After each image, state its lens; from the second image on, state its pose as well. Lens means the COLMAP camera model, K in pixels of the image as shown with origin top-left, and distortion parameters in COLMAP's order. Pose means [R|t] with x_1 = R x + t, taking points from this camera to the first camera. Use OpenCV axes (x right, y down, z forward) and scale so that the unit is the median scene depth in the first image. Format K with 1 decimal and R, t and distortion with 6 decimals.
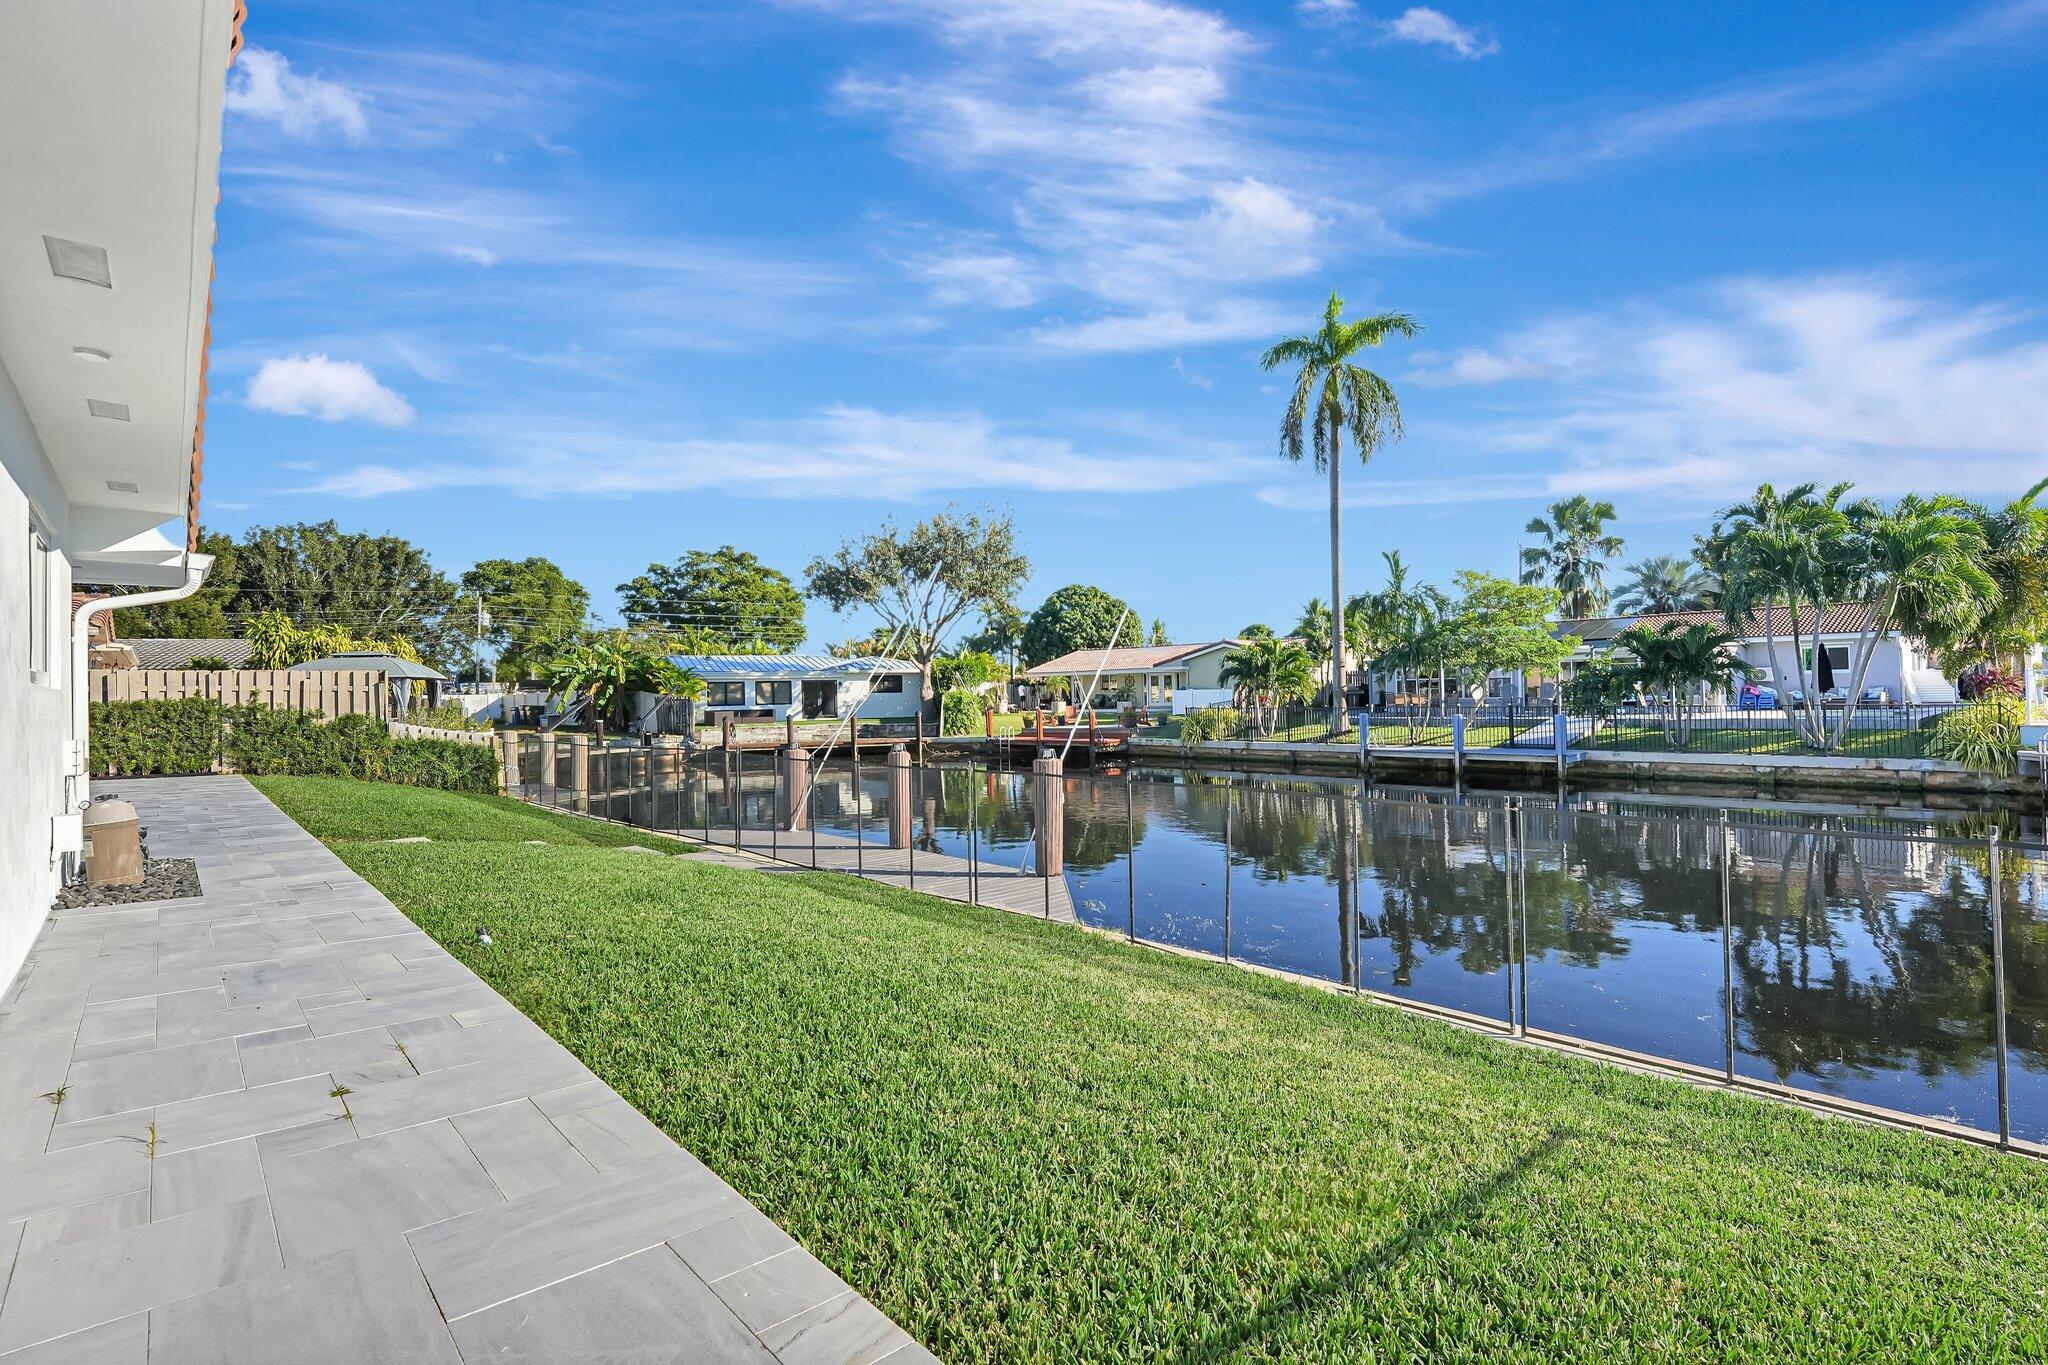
lens RADIAL K [[972.6, 0, 1030.6], [0, 972.6, 680.4], [0, 0, 1]] dist [0.000565, 0.000126]
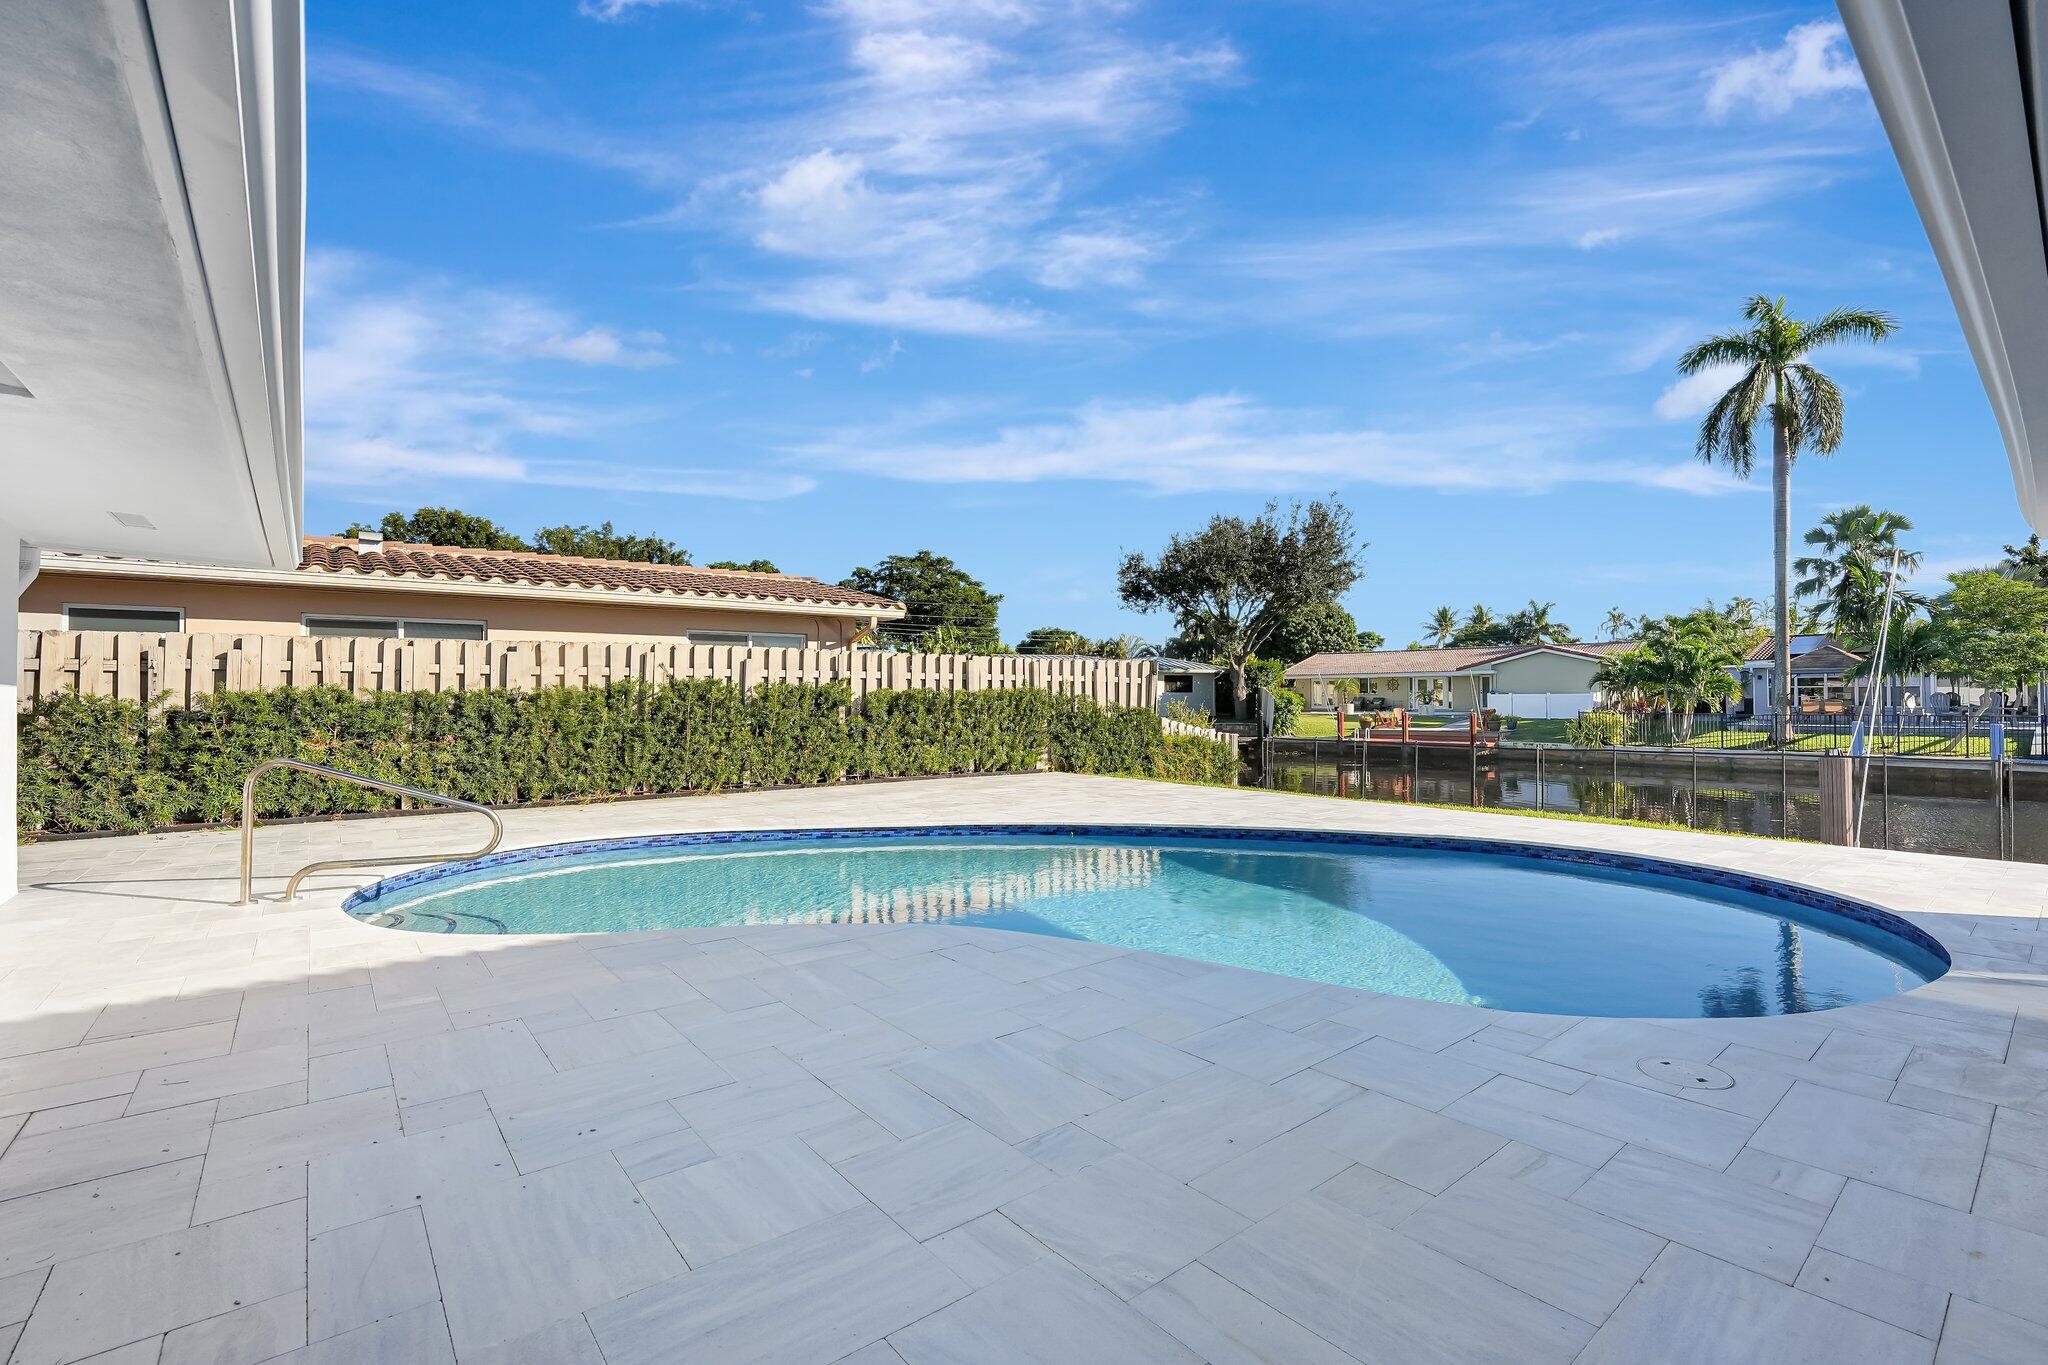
lens RADIAL K [[892.9, 0, 1030.7], [0, 892.9, 681.1], [0, 0, 1]] dist [-0.006761, -0.000178]
pose [[0.999280, 0.014171, -0.035202, -0.294707], [-0.014212, 0.999899, -0.000913, 0.004457], [0.035186, 0.001412, 0.999380, 0.058040]]
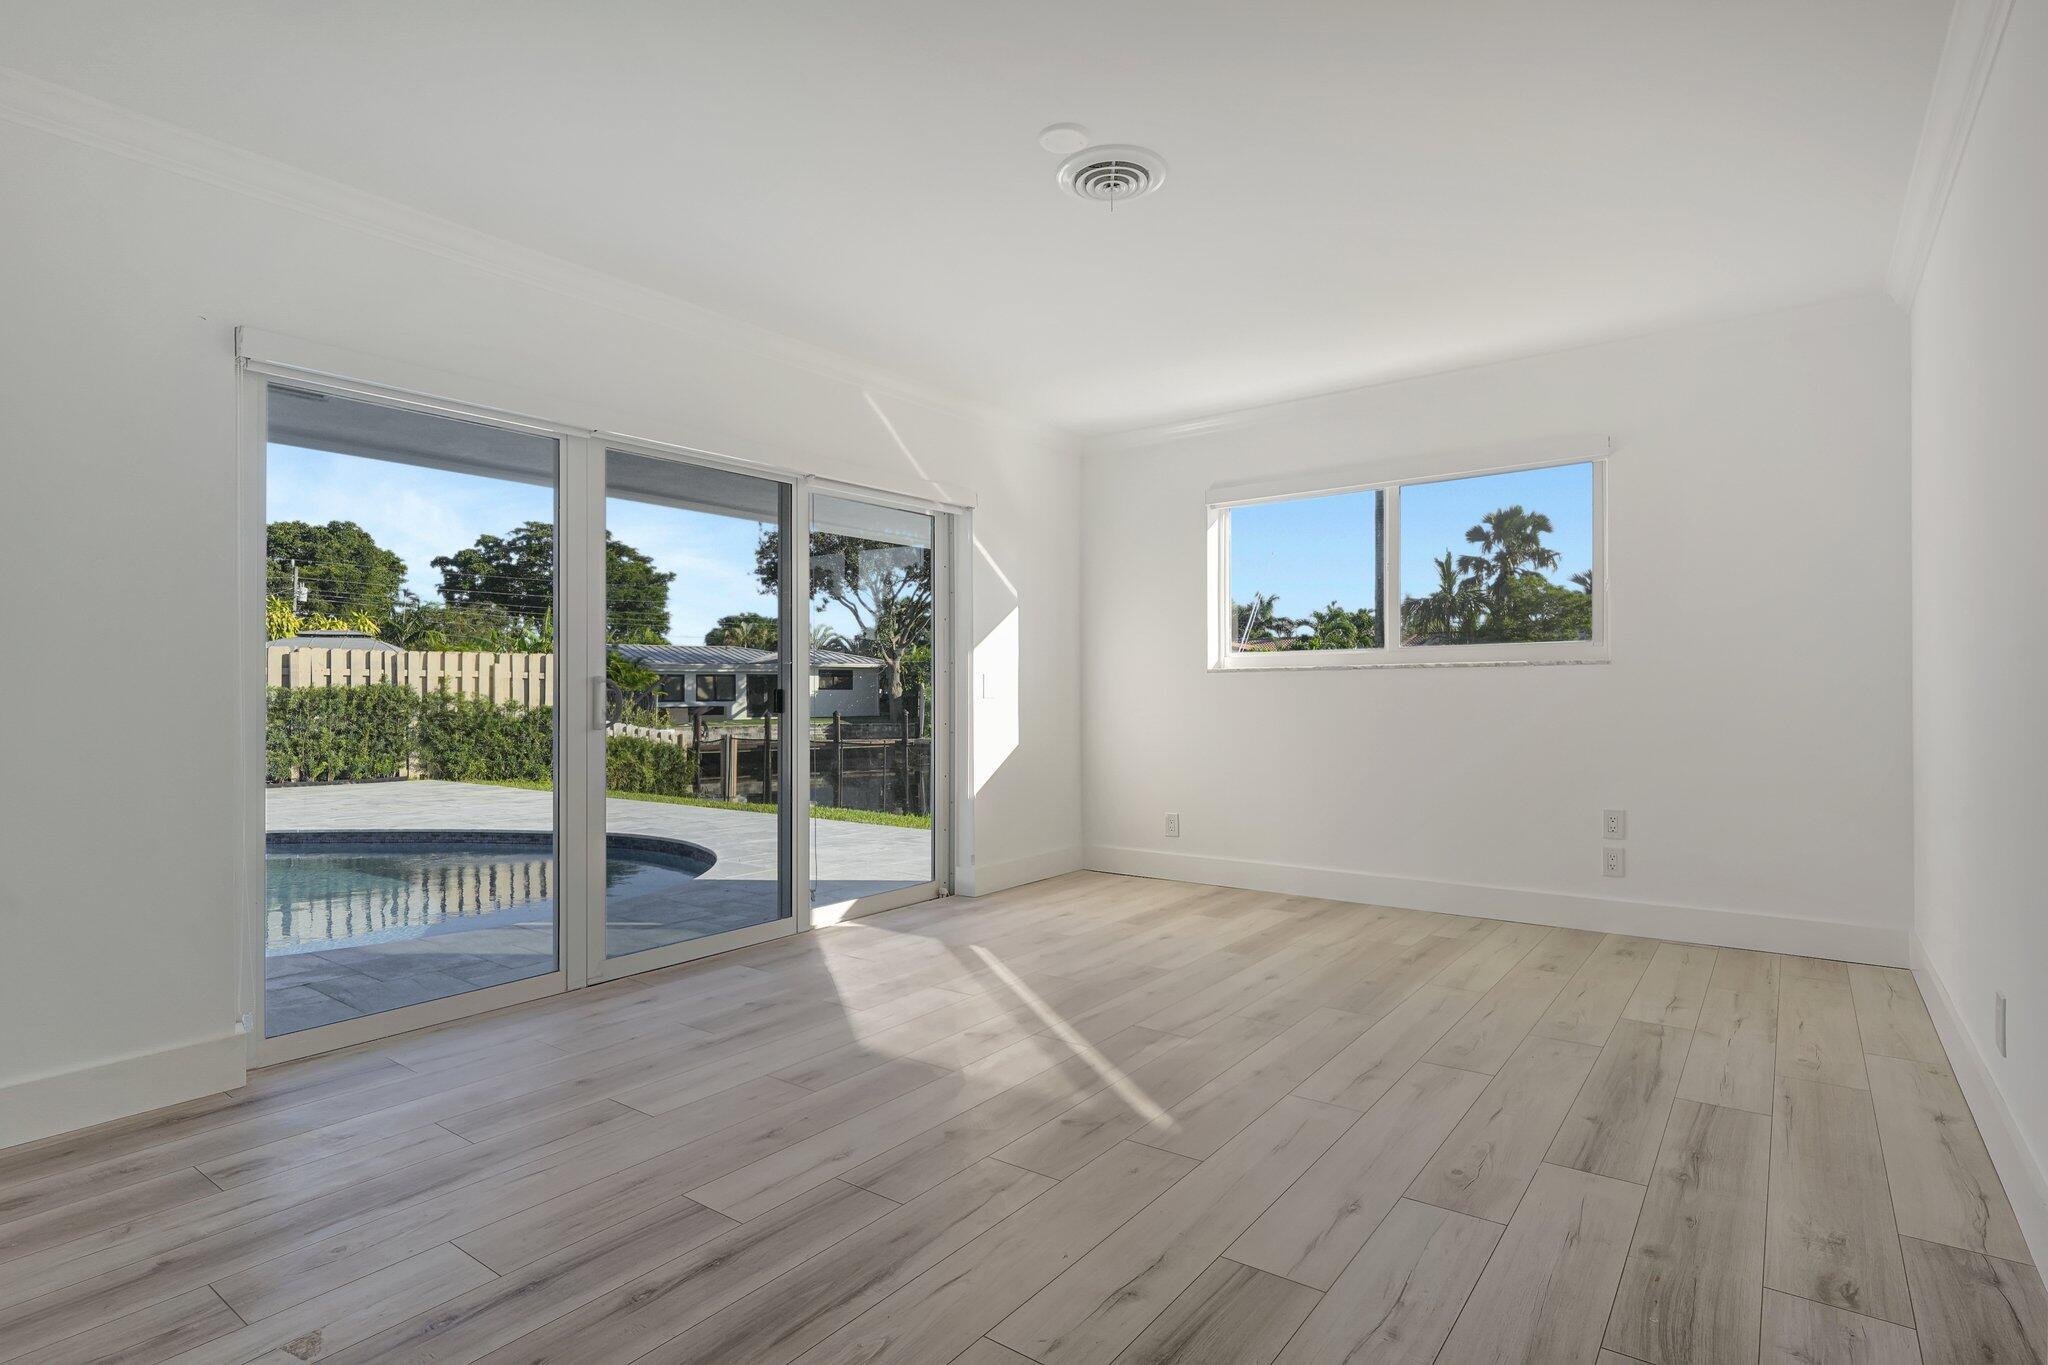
lens RADIAL K [[1036.4, 0, 1014.7], [0, 1036.4, 684.3], [0, 0, 1]] dist [0.015237, 0.000028]
pose [[0.981767, 0.014604, 0.189525, -0.182413], [-0.015485, 0.999875, 0.003168, 0.002562], [-0.189456, -0.006045, 0.981871, 0.020671]]
